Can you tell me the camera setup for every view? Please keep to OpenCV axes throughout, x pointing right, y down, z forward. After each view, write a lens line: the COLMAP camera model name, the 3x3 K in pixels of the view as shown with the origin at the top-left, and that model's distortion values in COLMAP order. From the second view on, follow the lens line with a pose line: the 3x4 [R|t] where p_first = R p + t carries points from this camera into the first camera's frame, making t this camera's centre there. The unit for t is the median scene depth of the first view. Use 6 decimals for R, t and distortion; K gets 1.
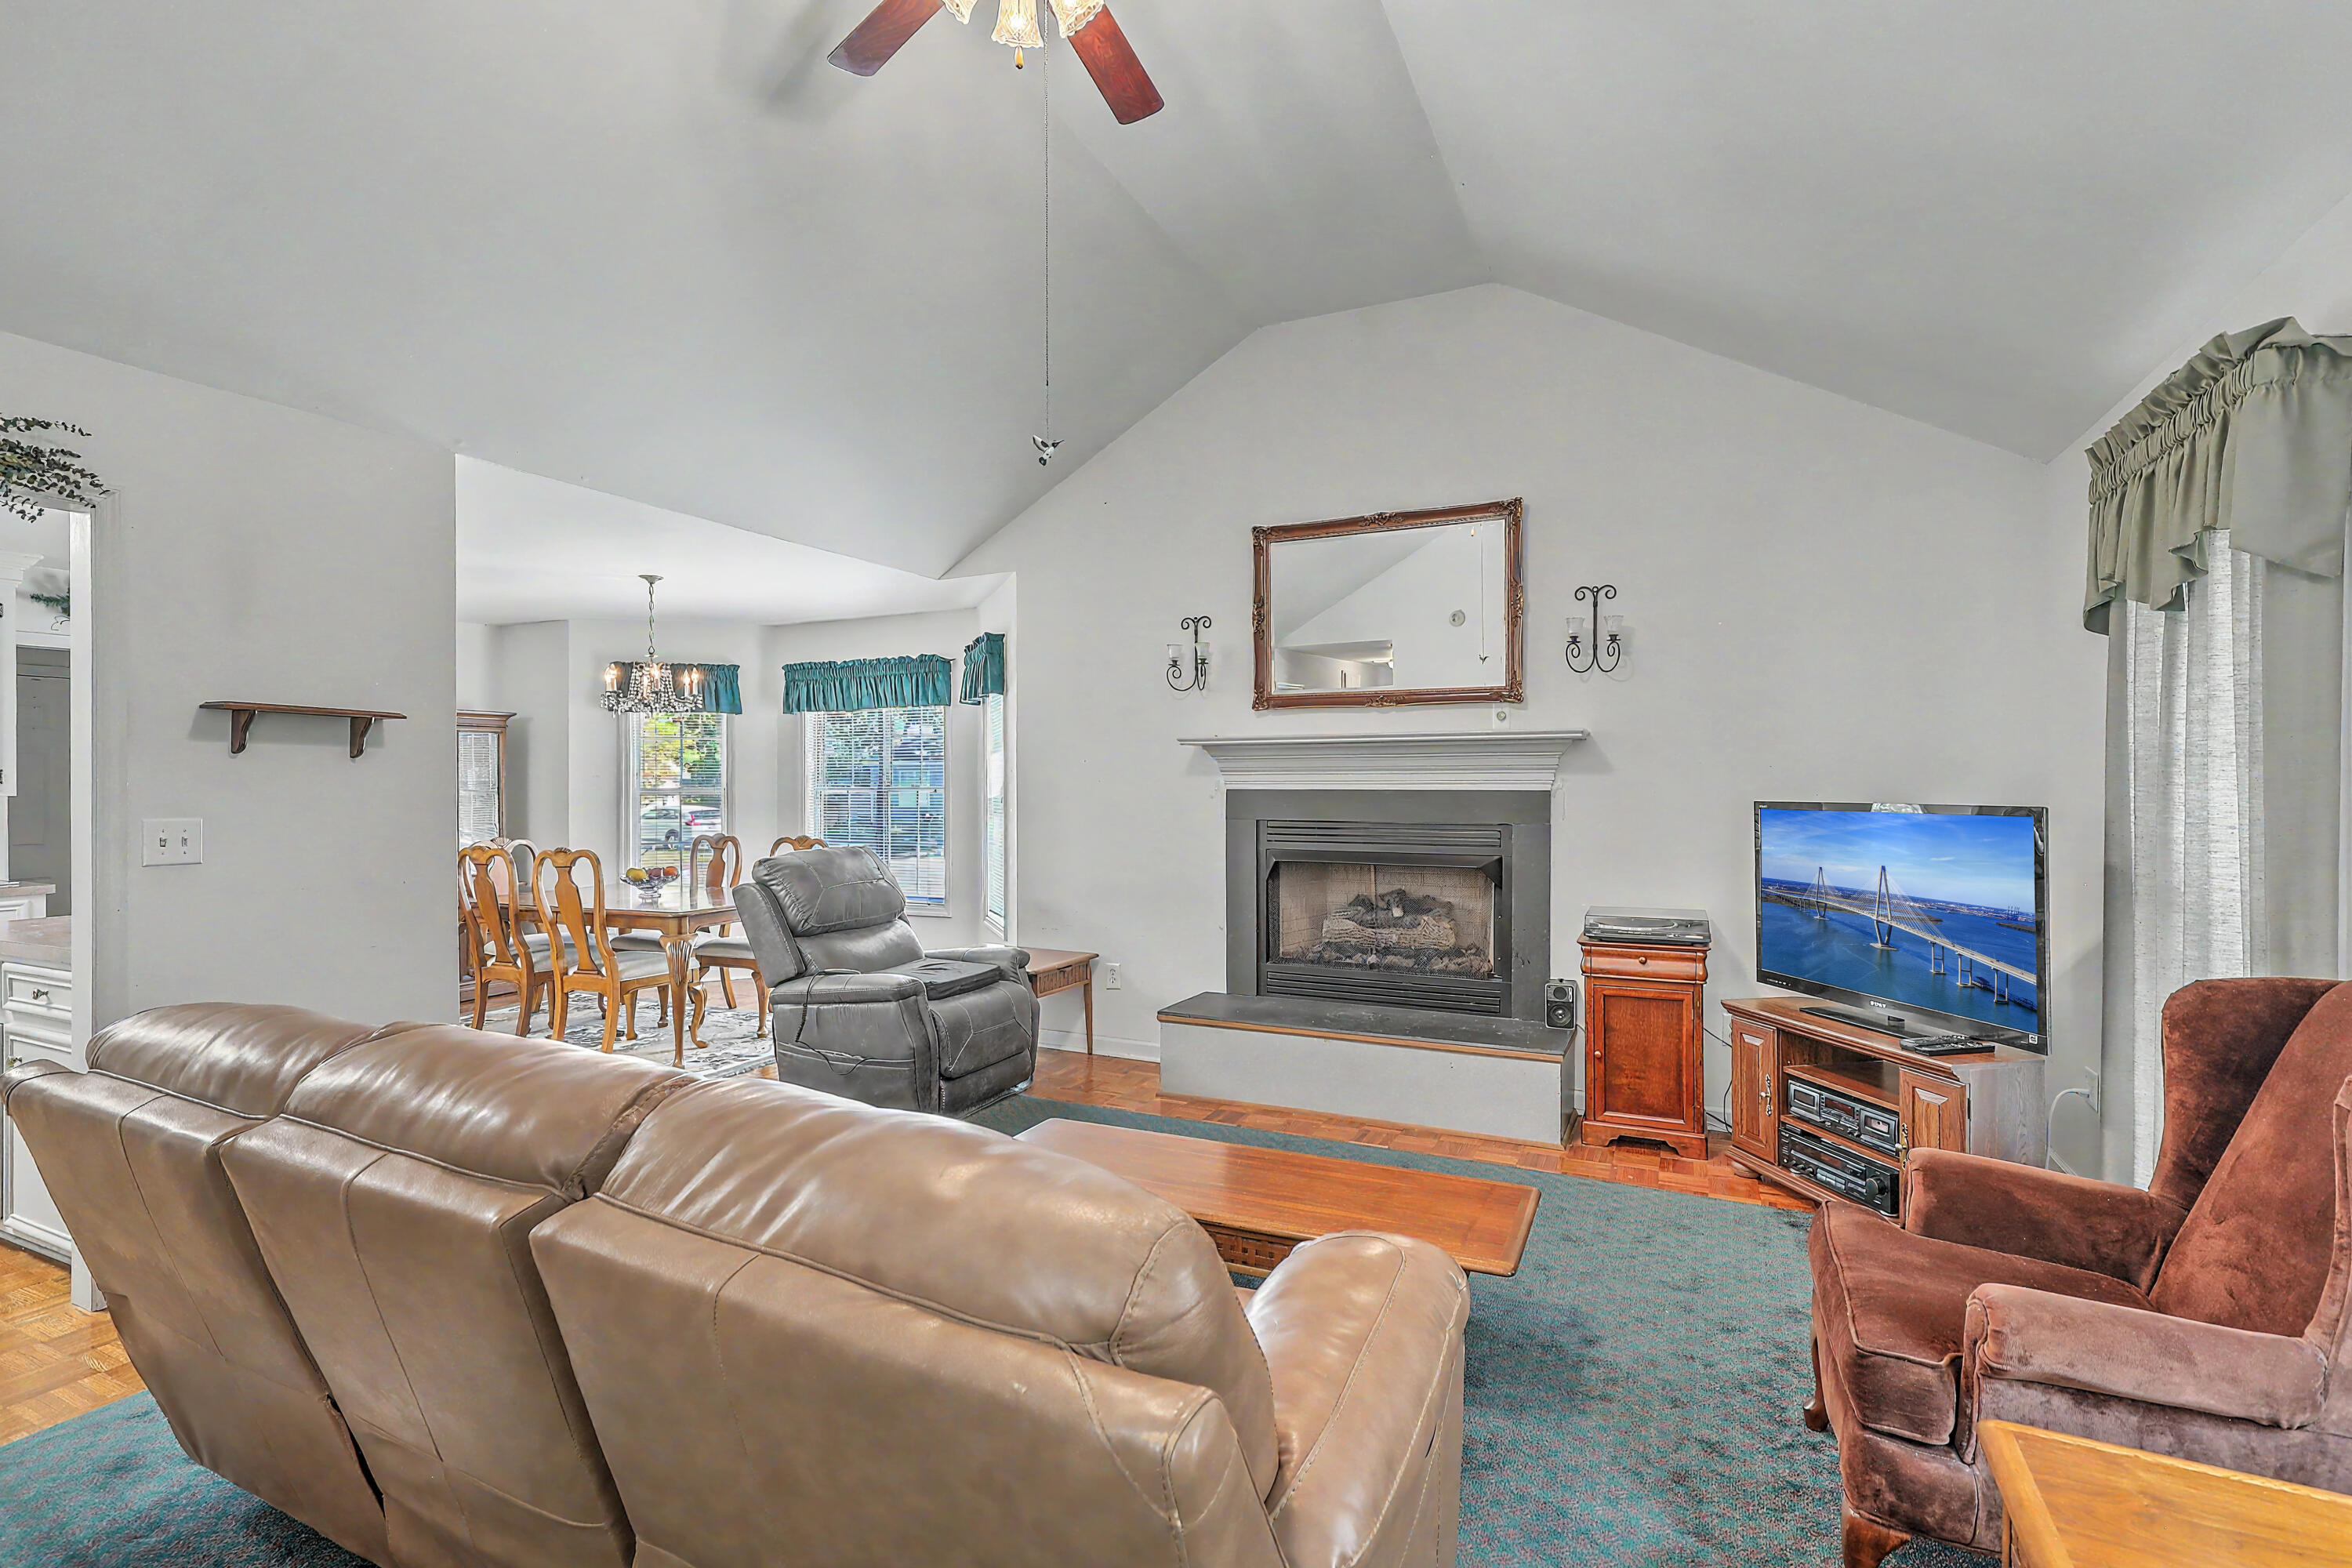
lens RADIAL K [[1104.8, 0, 1143.5], [0, 1104.8, 769.2], [0, 0, 1]] dist [0.002715, 0.000436]
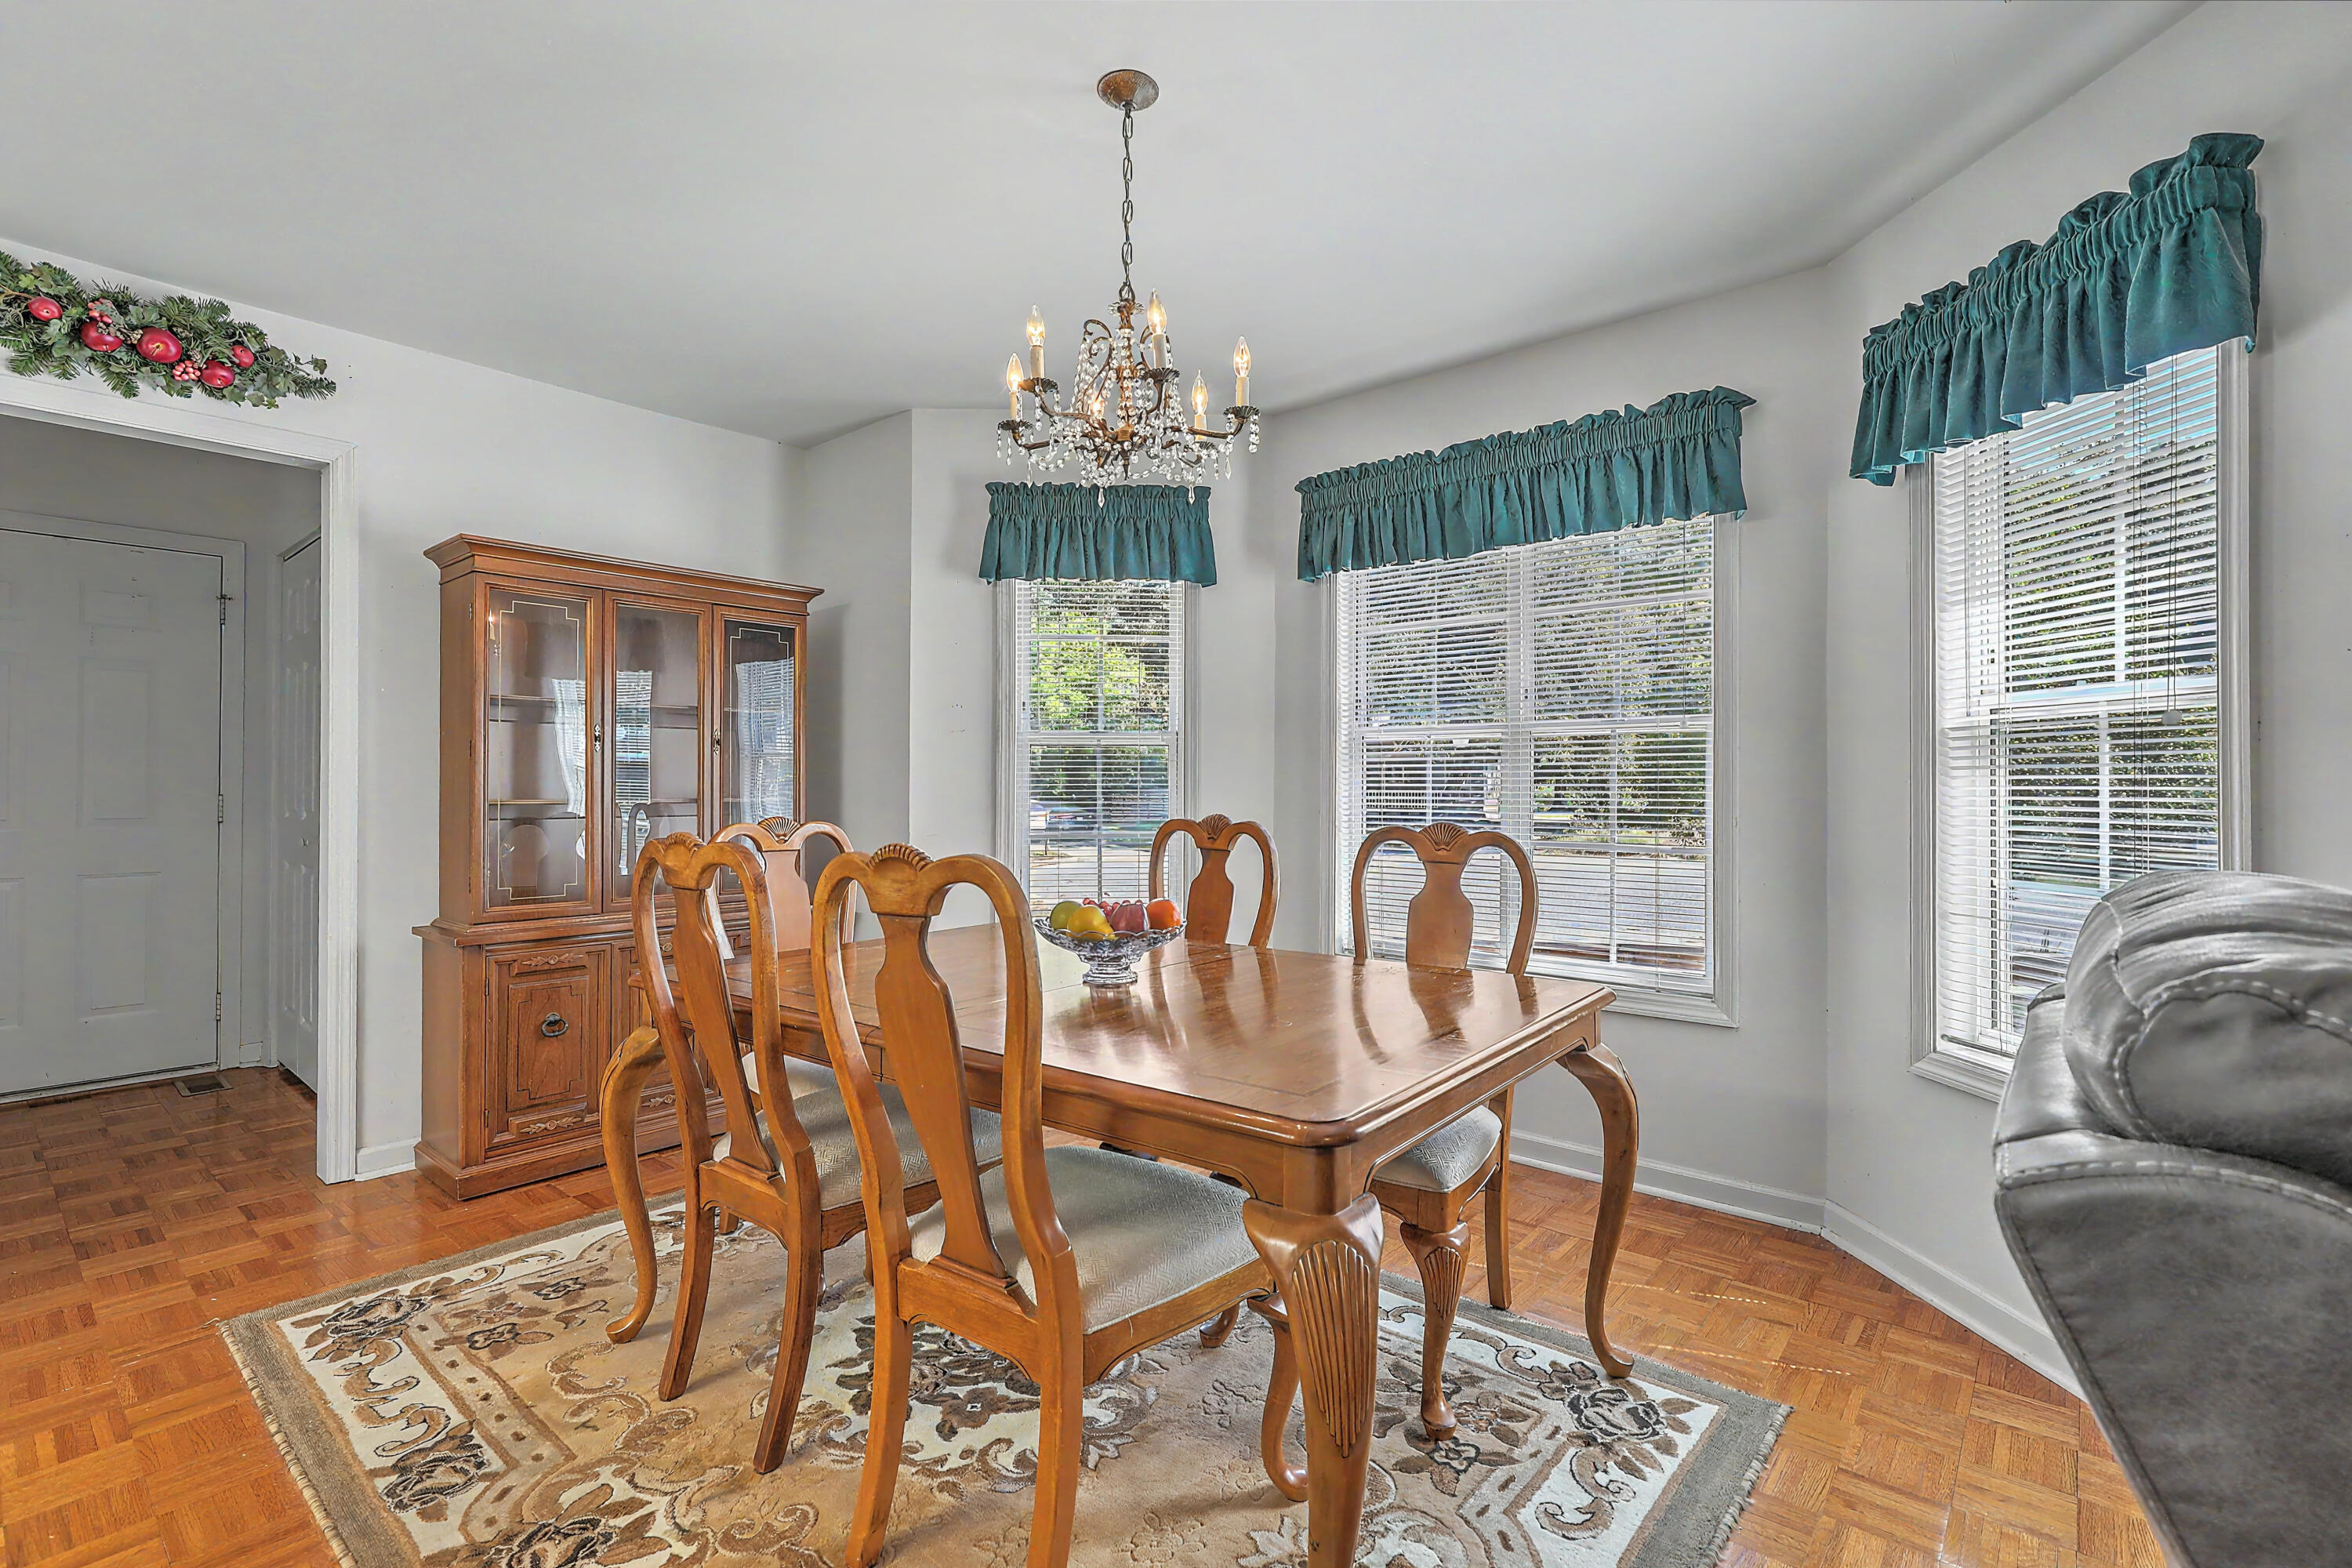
lens RADIAL K [[1059.0, 0, 1169.4], [0, 1059.0, 779.2], [0, 0, 1]] dist [-0.000261, 0.000059]
pose [[0.973735, 0.001778, -0.227678, -0.290517], [0.000212, 0.999962, 0.008718, 0.038678], [0.227685, -0.008537, 0.973698, 0.551111]]
